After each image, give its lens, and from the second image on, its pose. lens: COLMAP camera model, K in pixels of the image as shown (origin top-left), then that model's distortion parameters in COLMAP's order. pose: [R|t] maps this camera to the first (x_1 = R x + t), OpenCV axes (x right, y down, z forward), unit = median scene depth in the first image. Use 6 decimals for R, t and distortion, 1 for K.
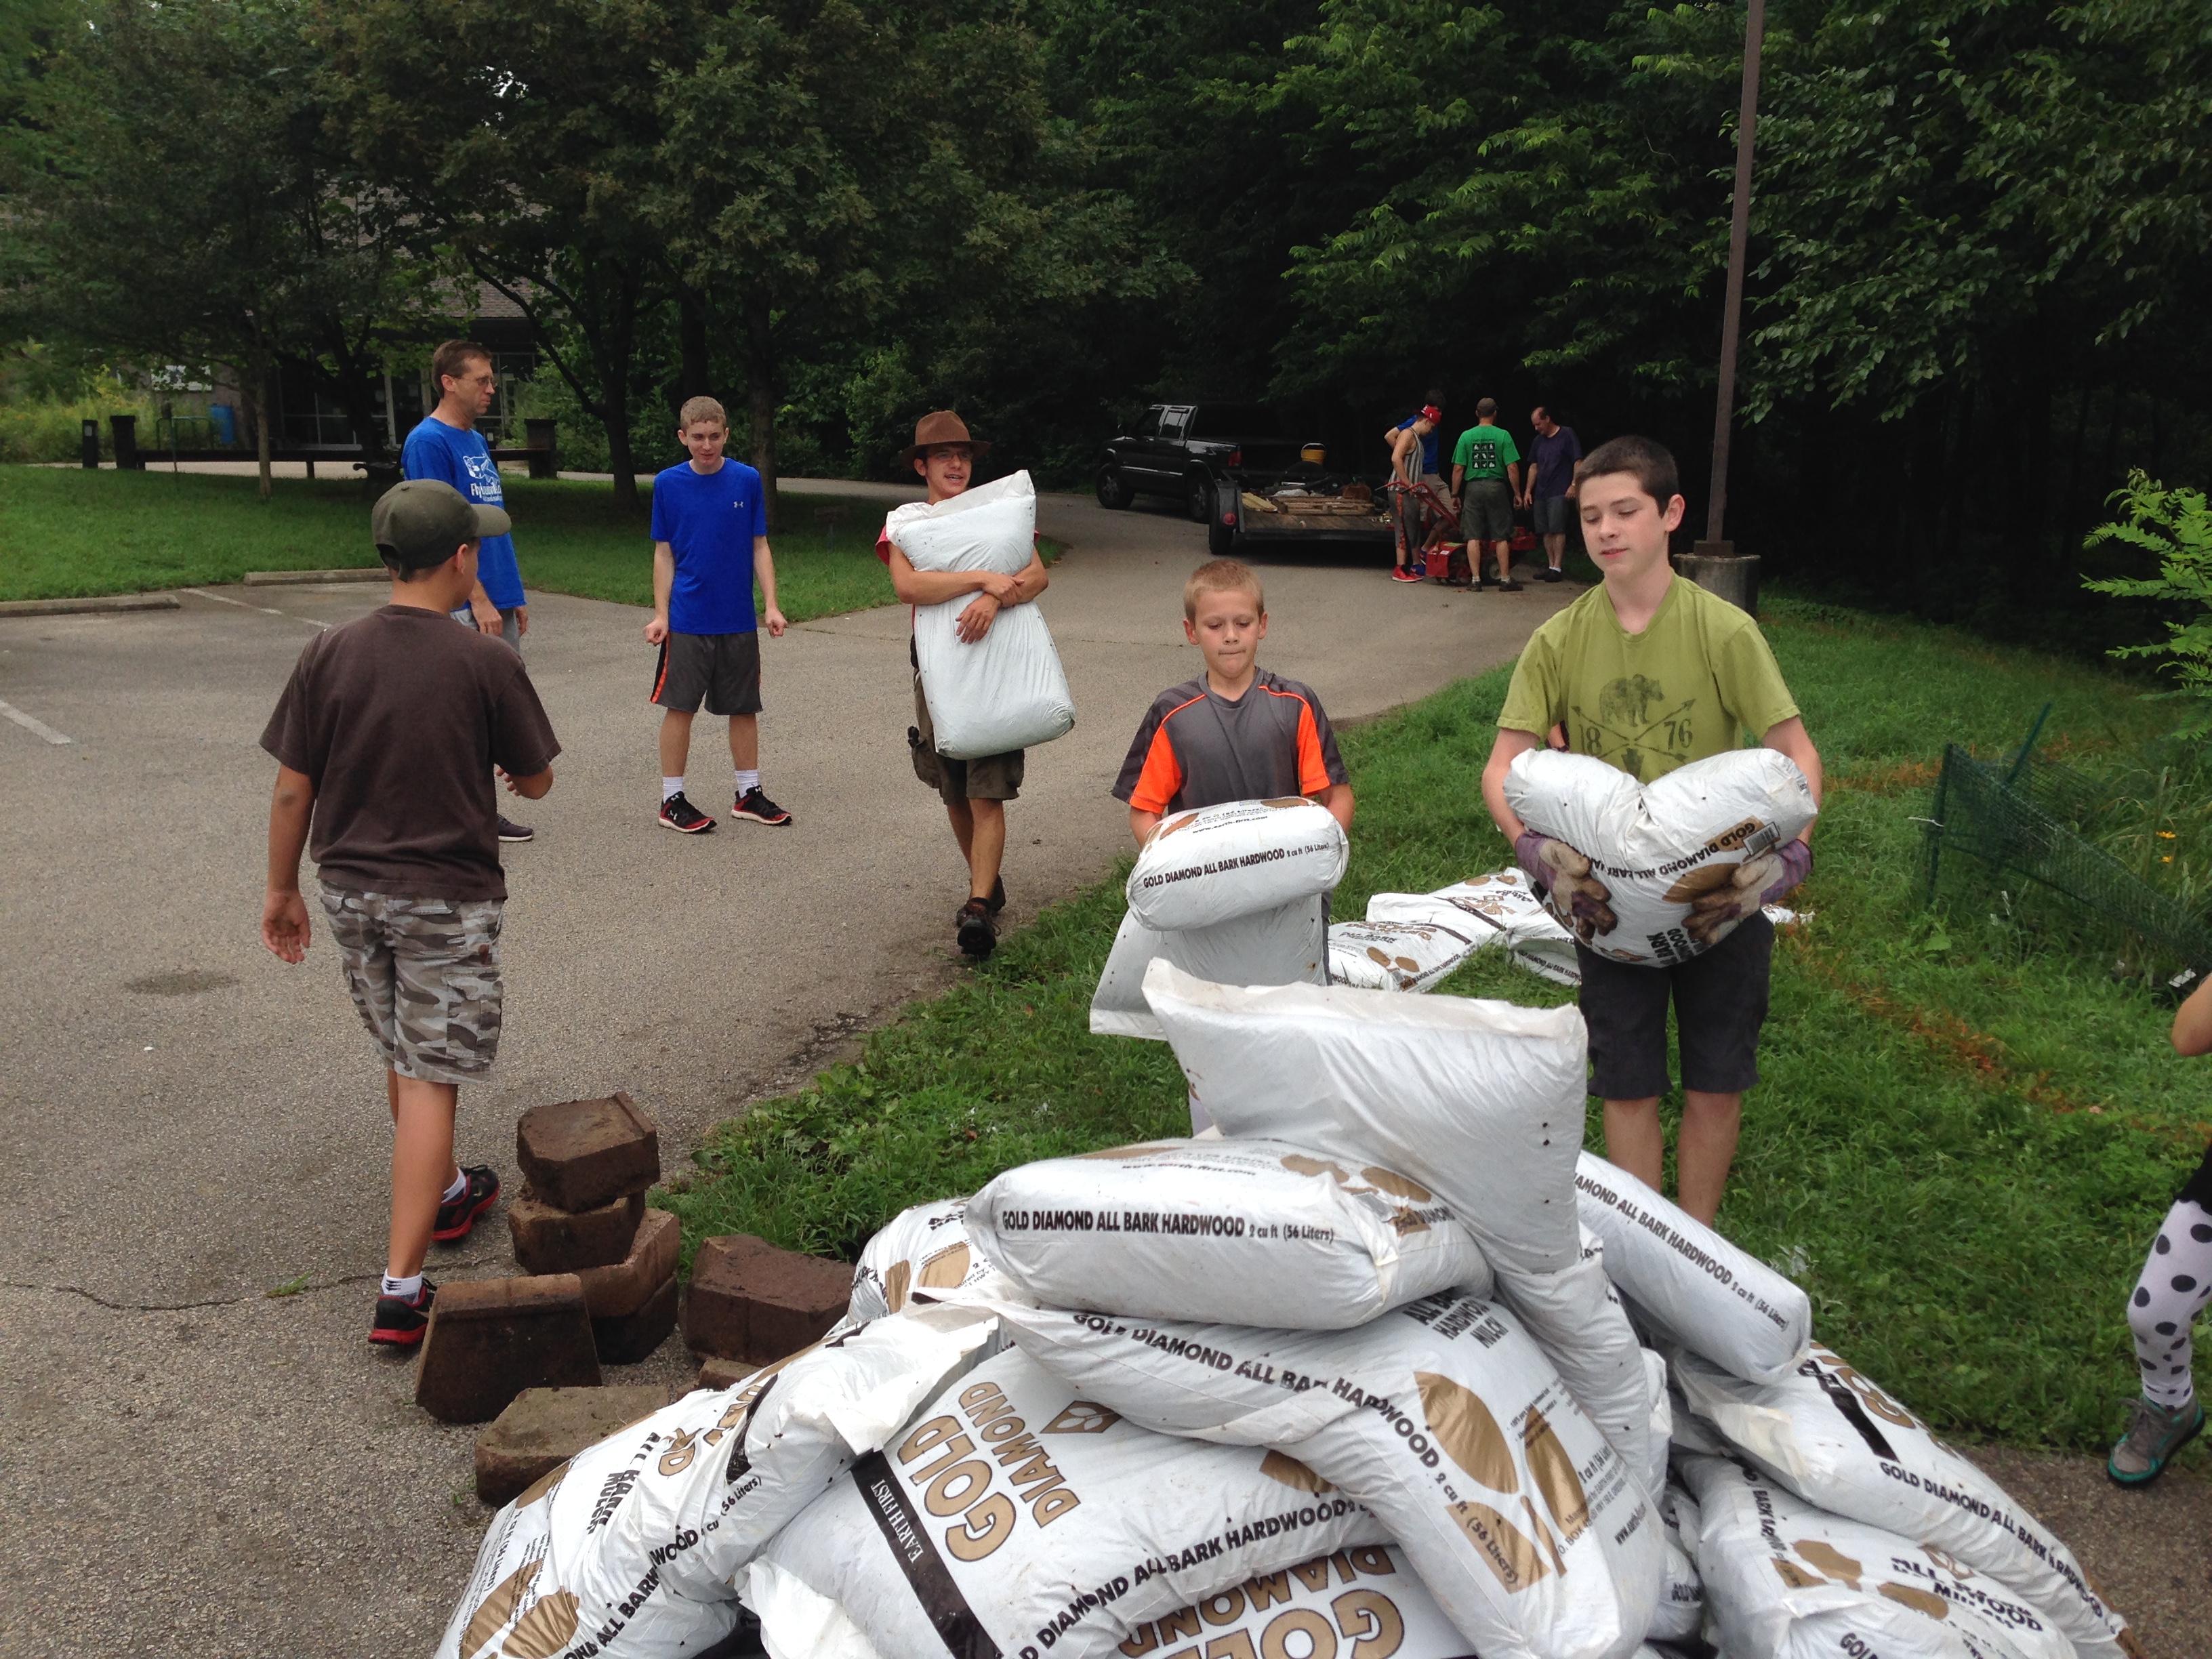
lens RADIAL K [[2163.5, 0, 1104.6], [0, 2163.5, 818.9], [0, 0, 1]] dist [0.102015, 0.000000]
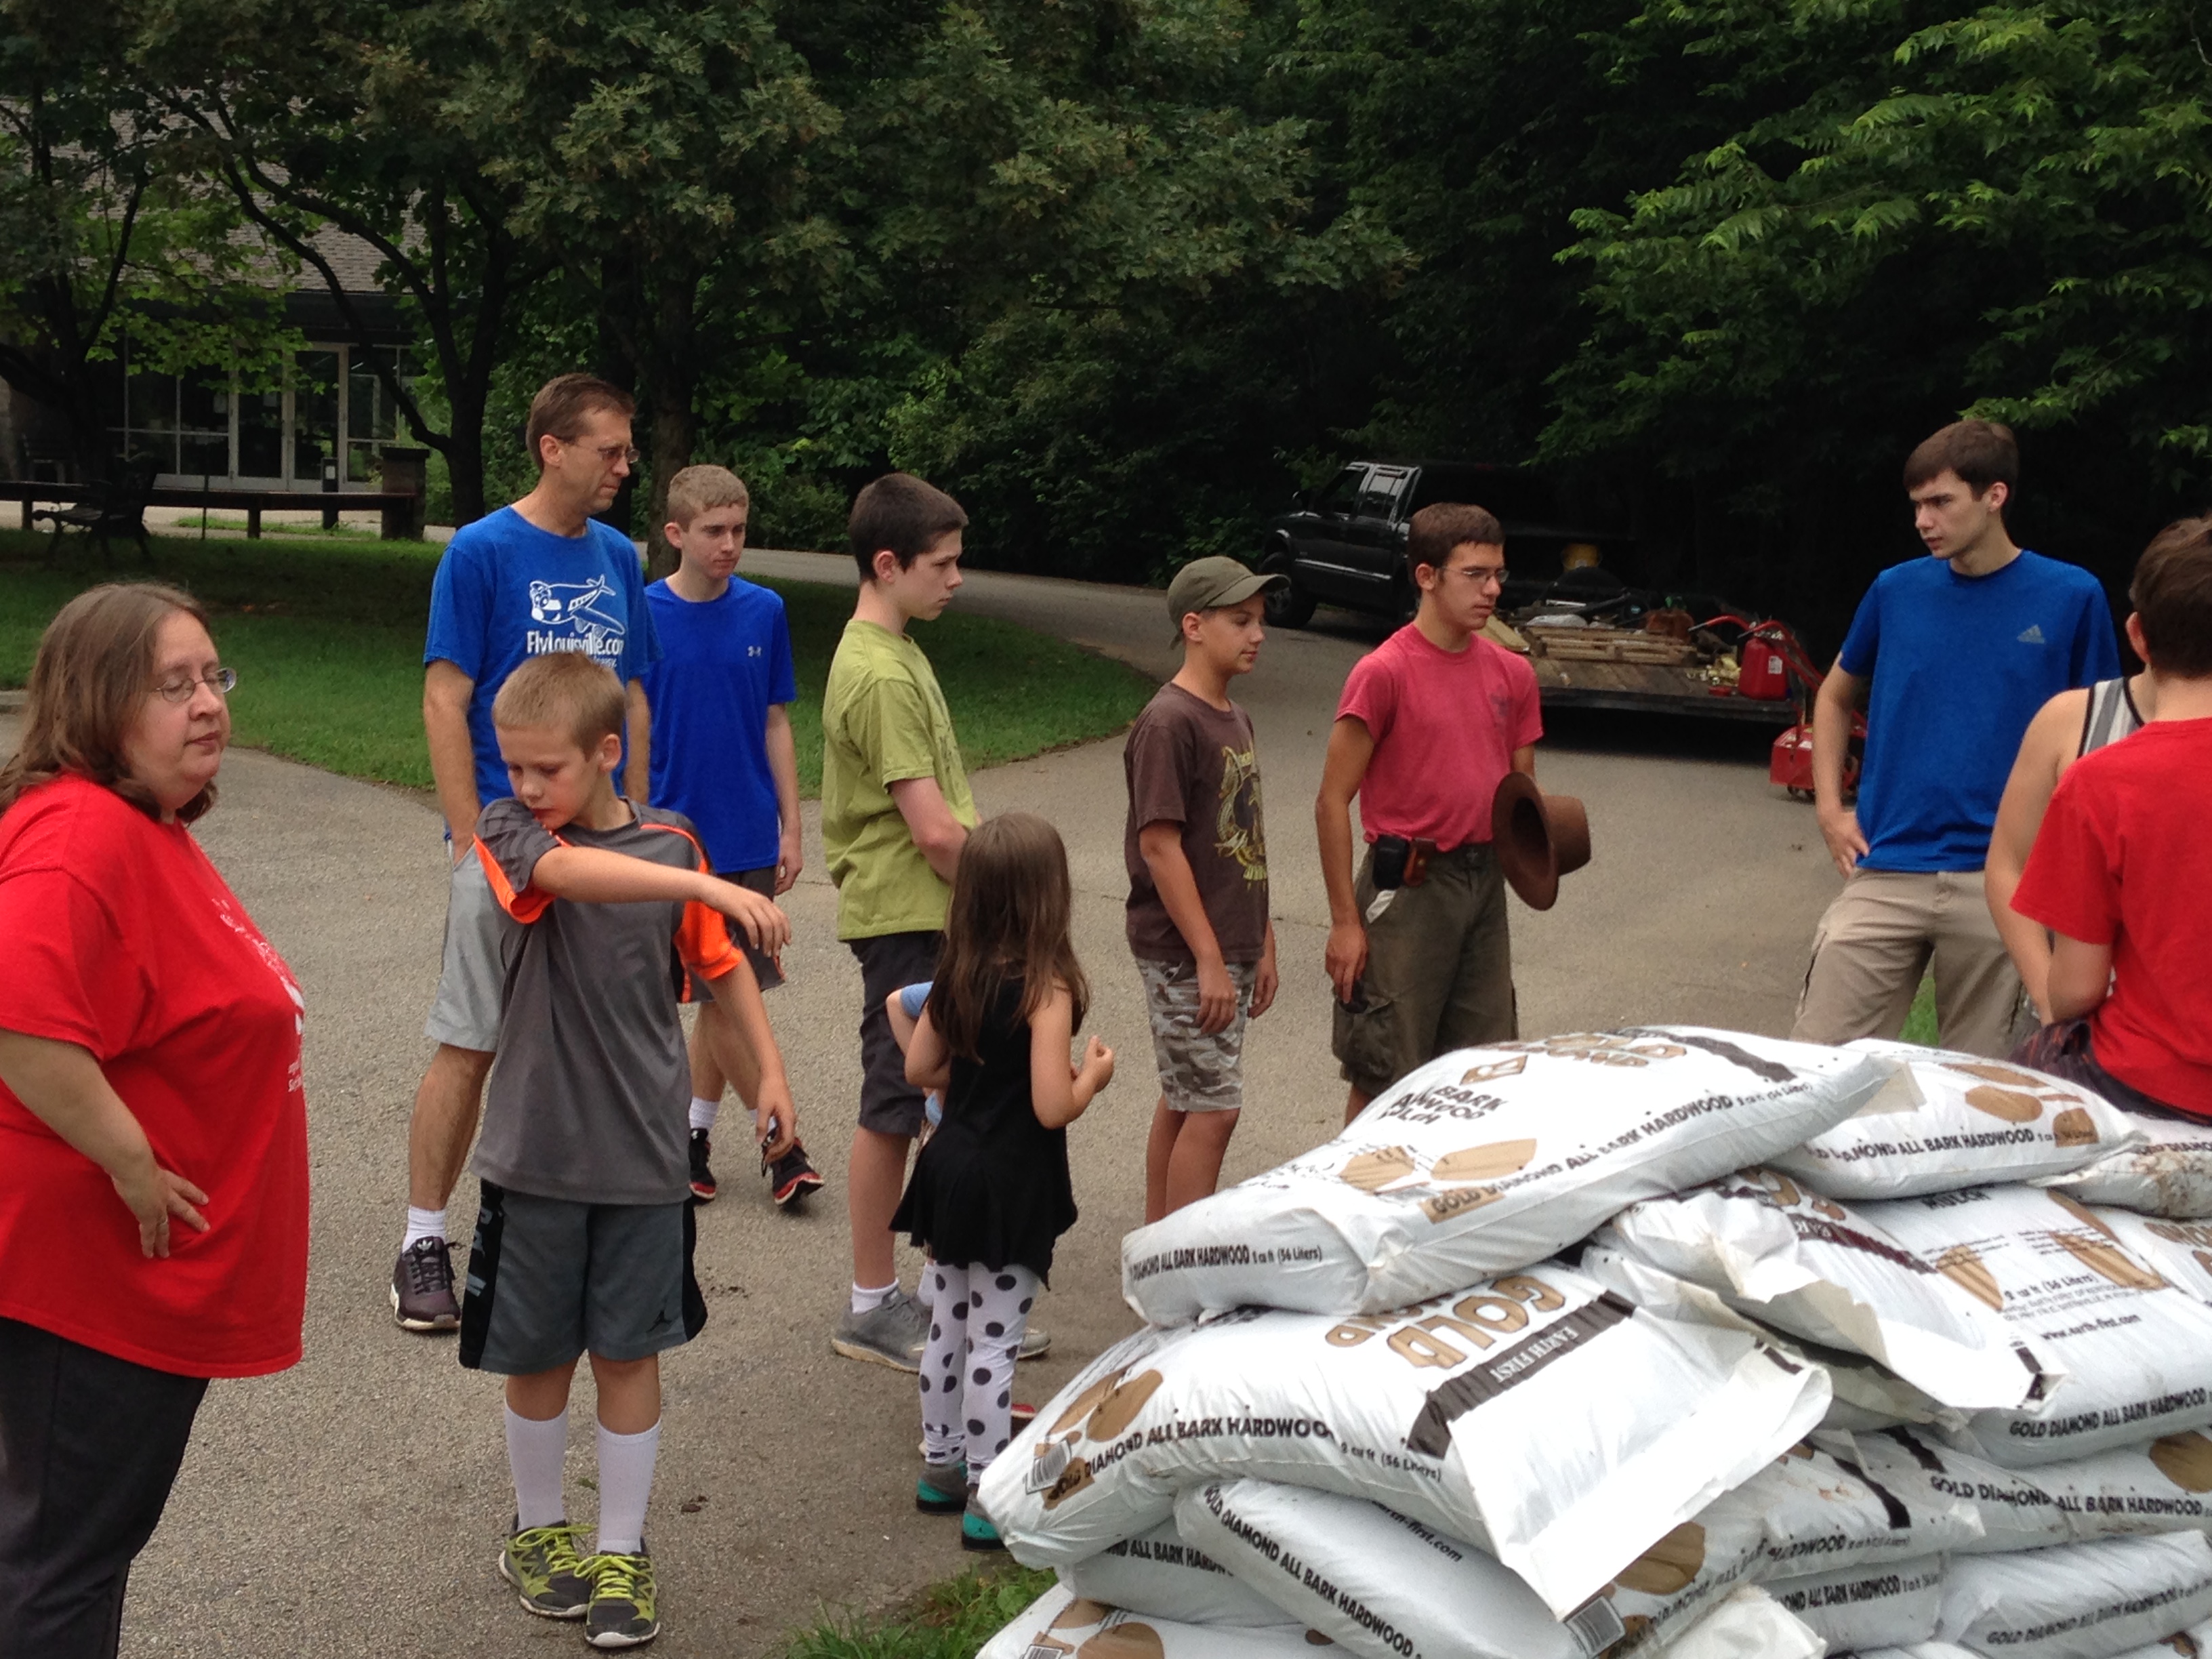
lens RADIAL K [[3158.6, 0, 1110.0], [0, 3158.6, 836.1], [0, 0, 1]] dist [0.088655, 0.000000]
pose [[0.996015, 0.048163, -0.075067, 0.037017], [-0.053003, 0.996549, -0.063878, -0.034765], [0.071731, 0.067602, 0.995130, 0.159575]]
